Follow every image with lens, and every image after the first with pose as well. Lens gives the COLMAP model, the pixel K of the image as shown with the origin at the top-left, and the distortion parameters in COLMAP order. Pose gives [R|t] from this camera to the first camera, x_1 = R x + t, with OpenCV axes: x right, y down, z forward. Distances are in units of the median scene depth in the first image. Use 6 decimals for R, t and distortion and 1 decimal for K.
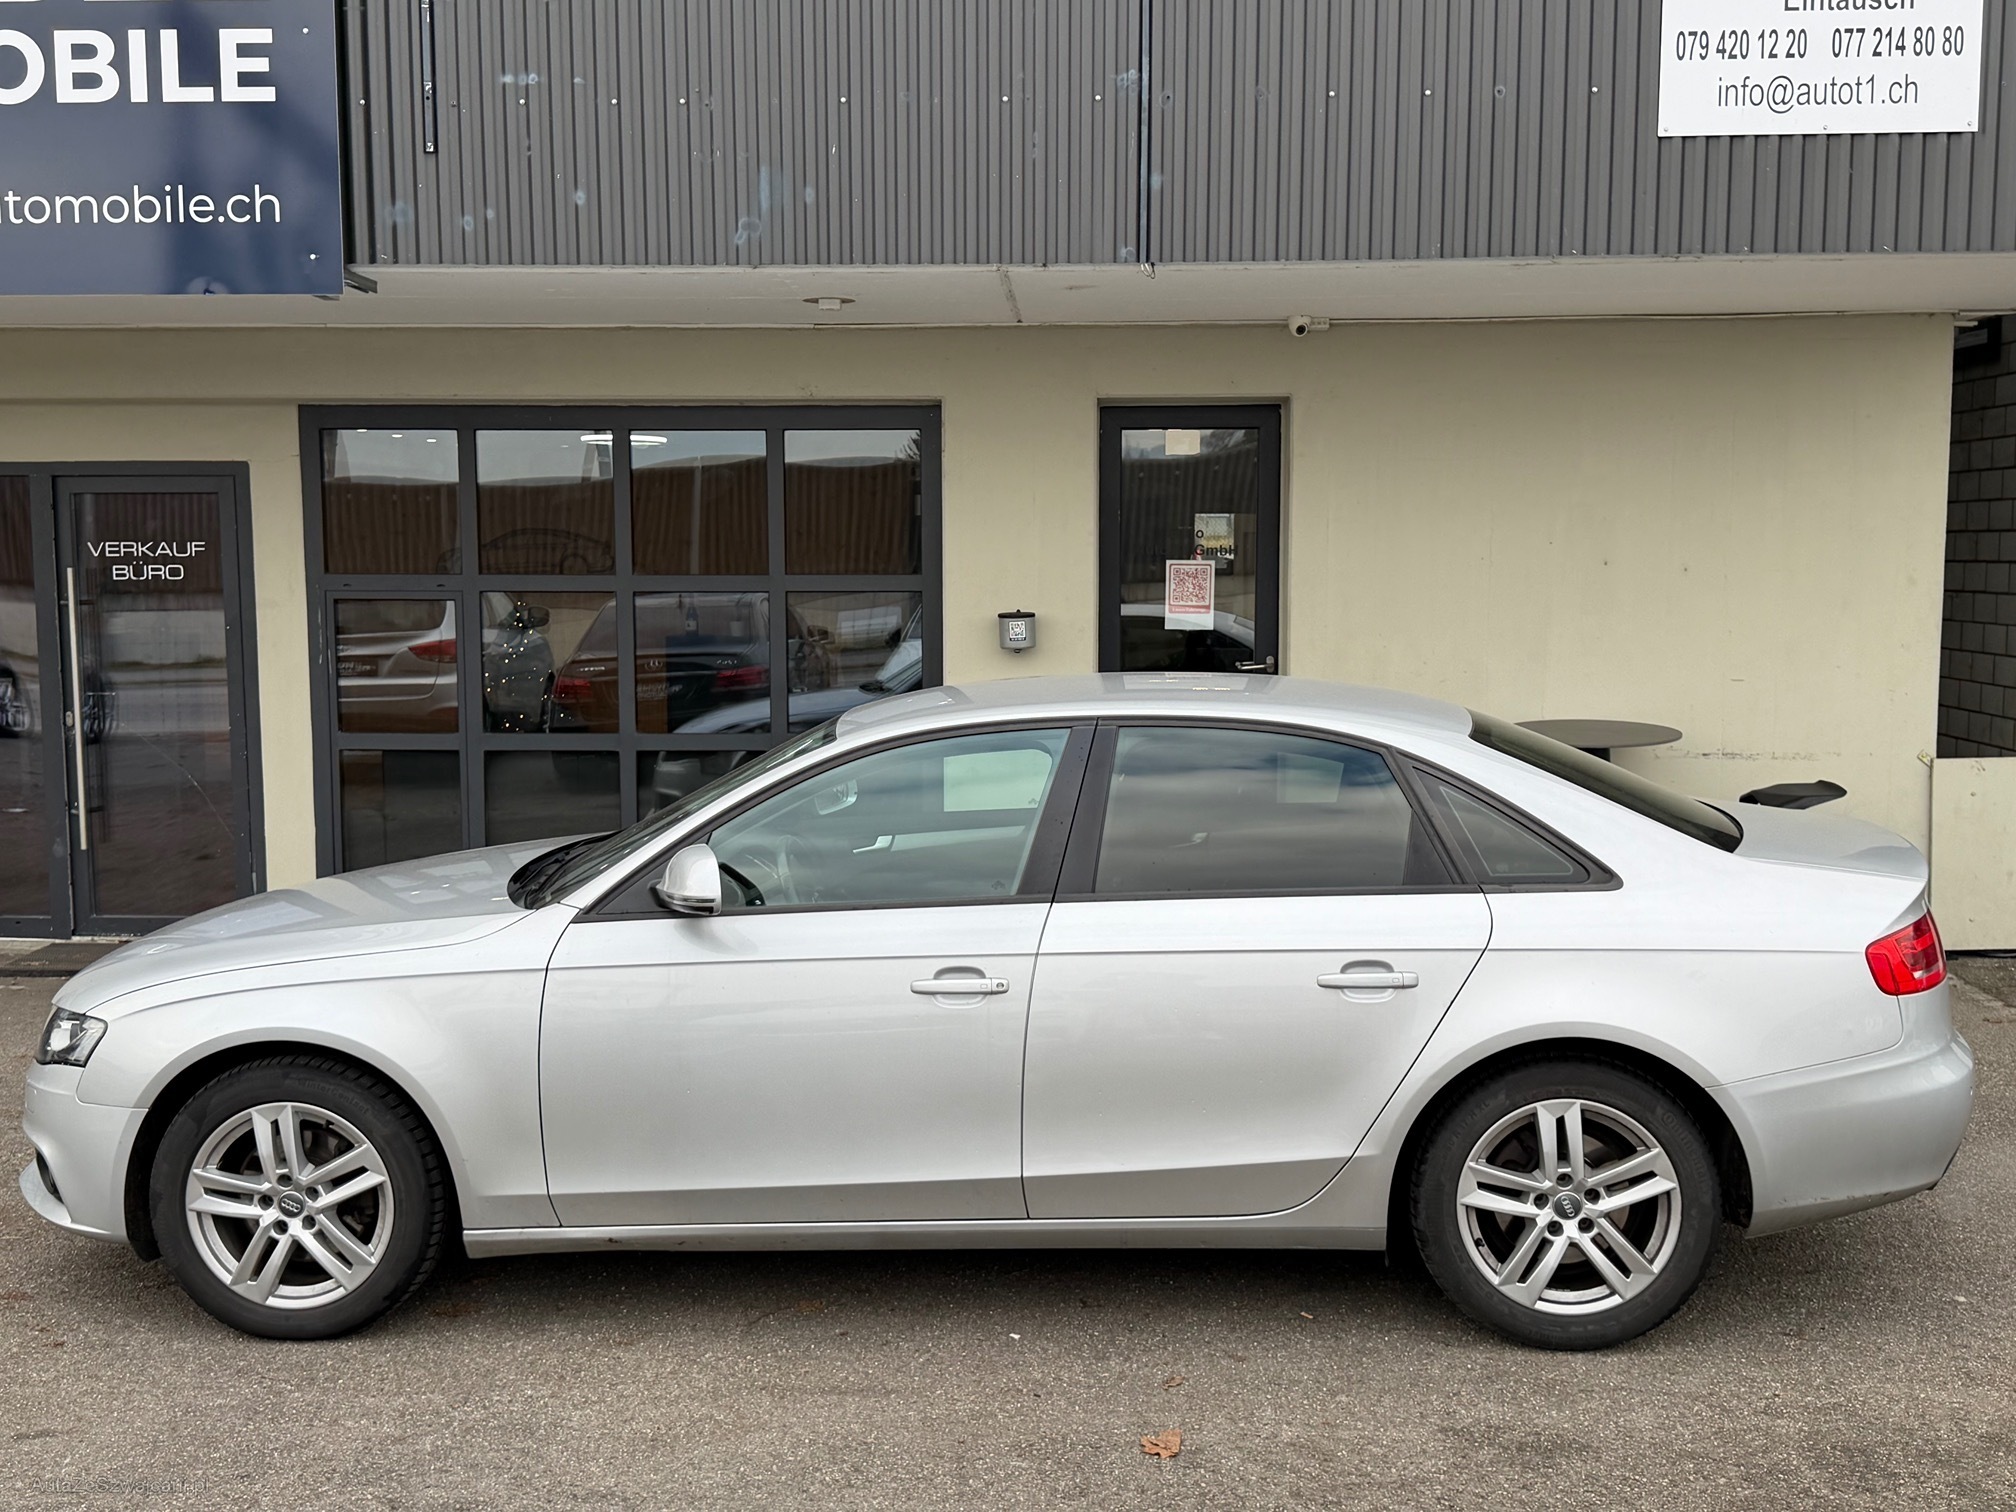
lens RADIAL K [[2144.4, 0, 1008.0], [0, 2144.4, 756.0], [0, 0, 1]] dist [0.000693, -0.011429]
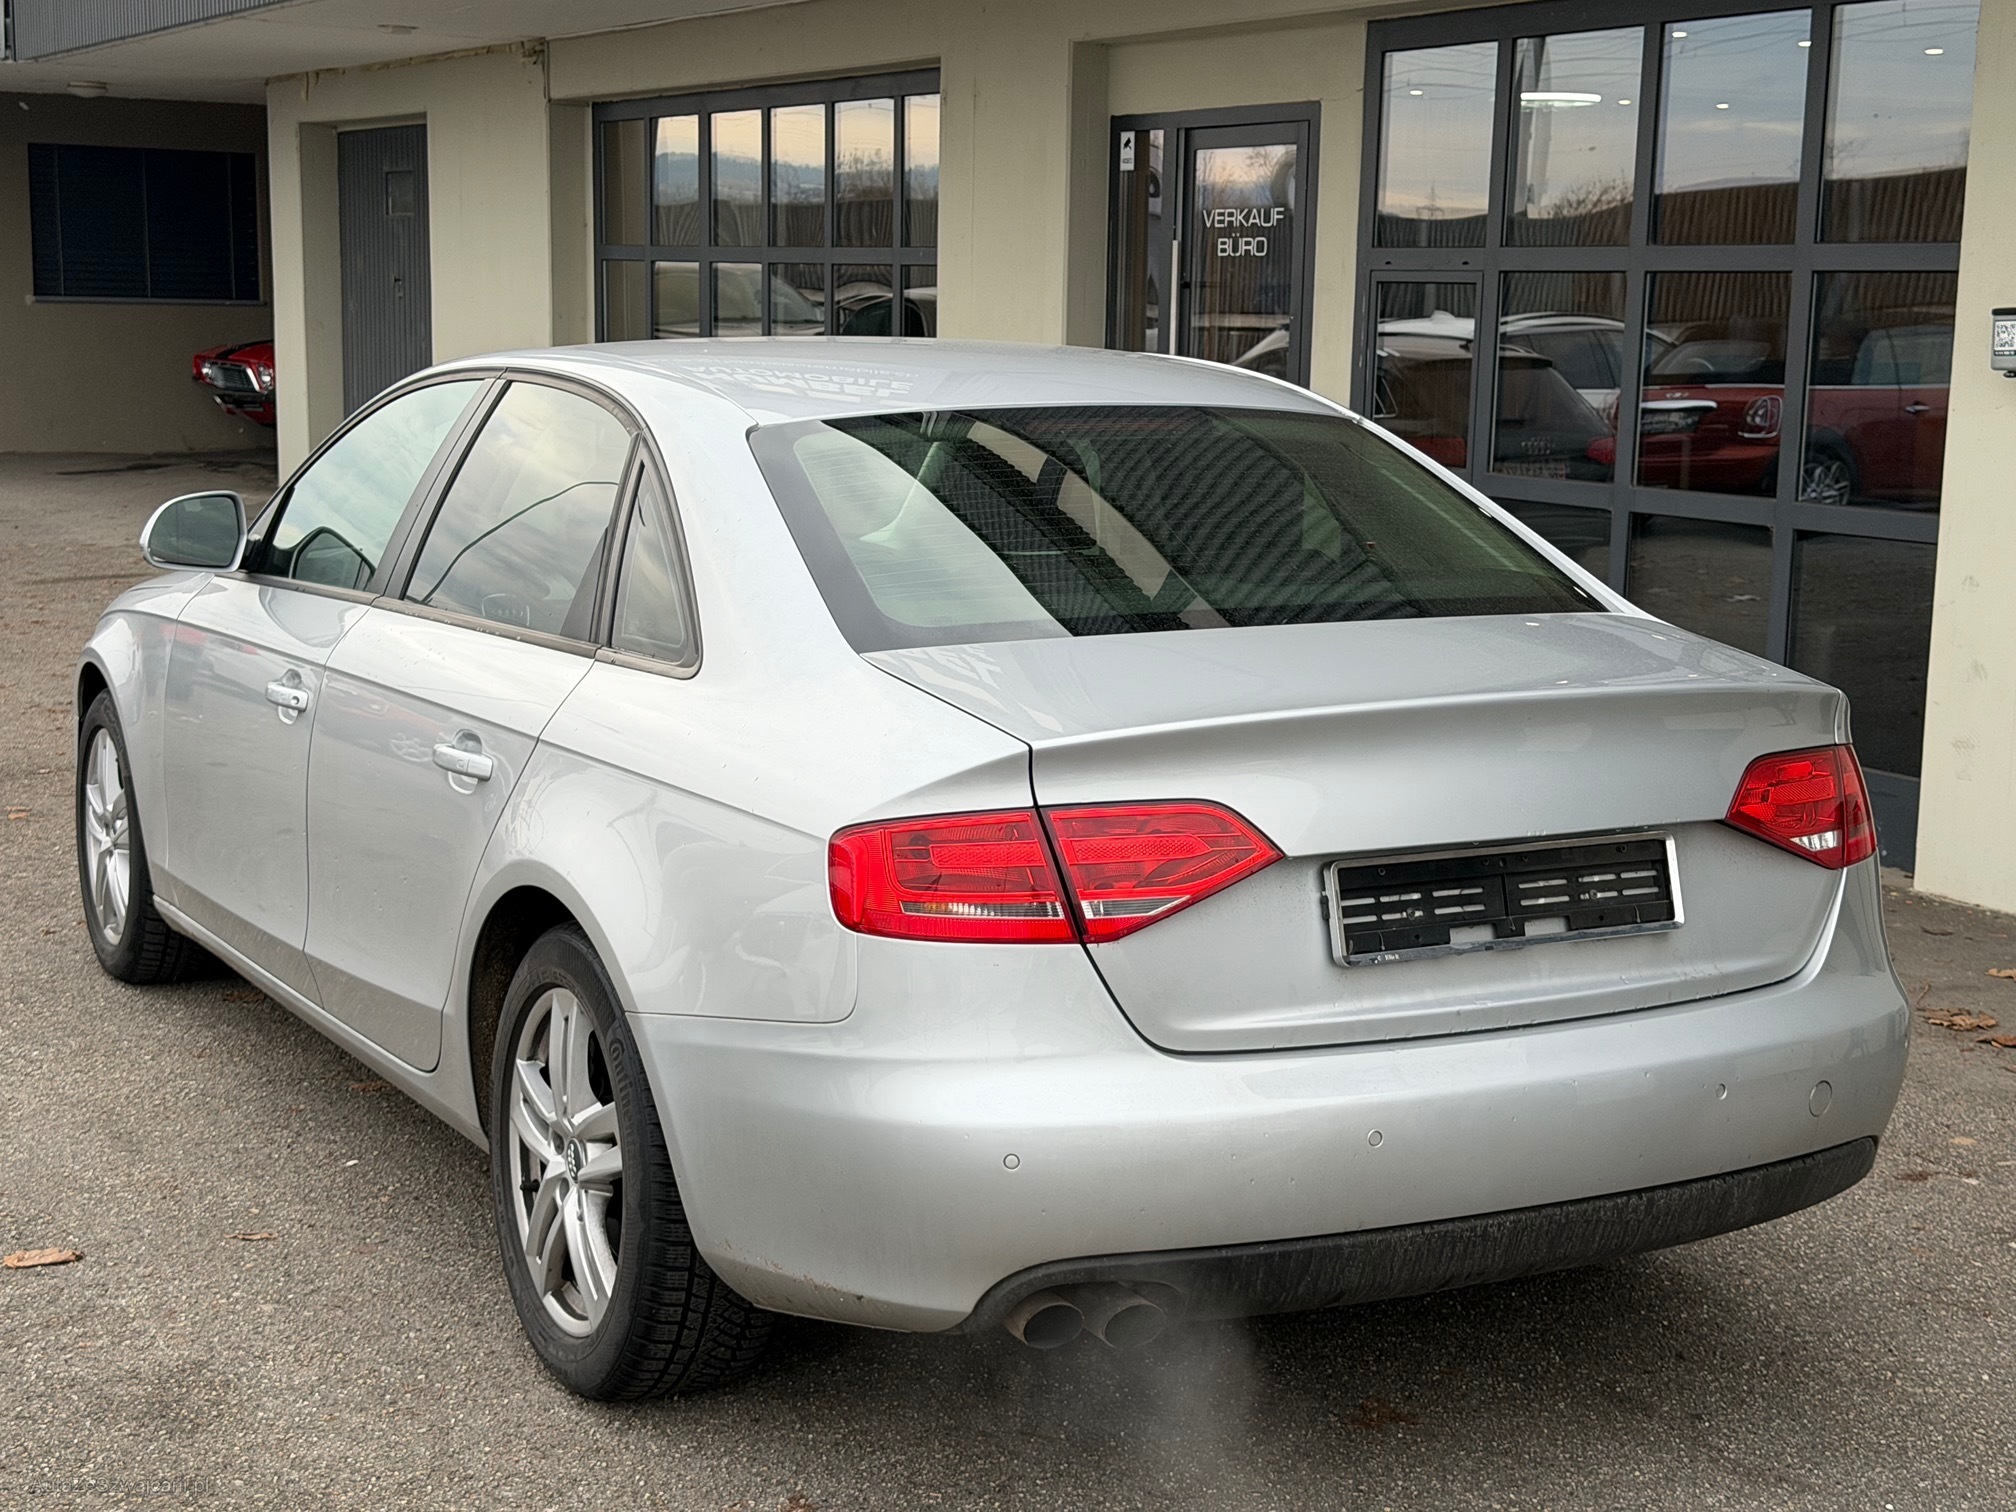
lens RADIAL K [[3138.1, 0, 1008.0], [0, 3138.1, 756.0], [0, 0, 1]] dist [0.222992, 0.075579]
pose [[0.475537, 0.139481, -0.868567, 1.069756], [-0.088268, 0.989933, 0.110644, -0.033018], [0.875256, 0.024051, 0.483062, 0.596431]]
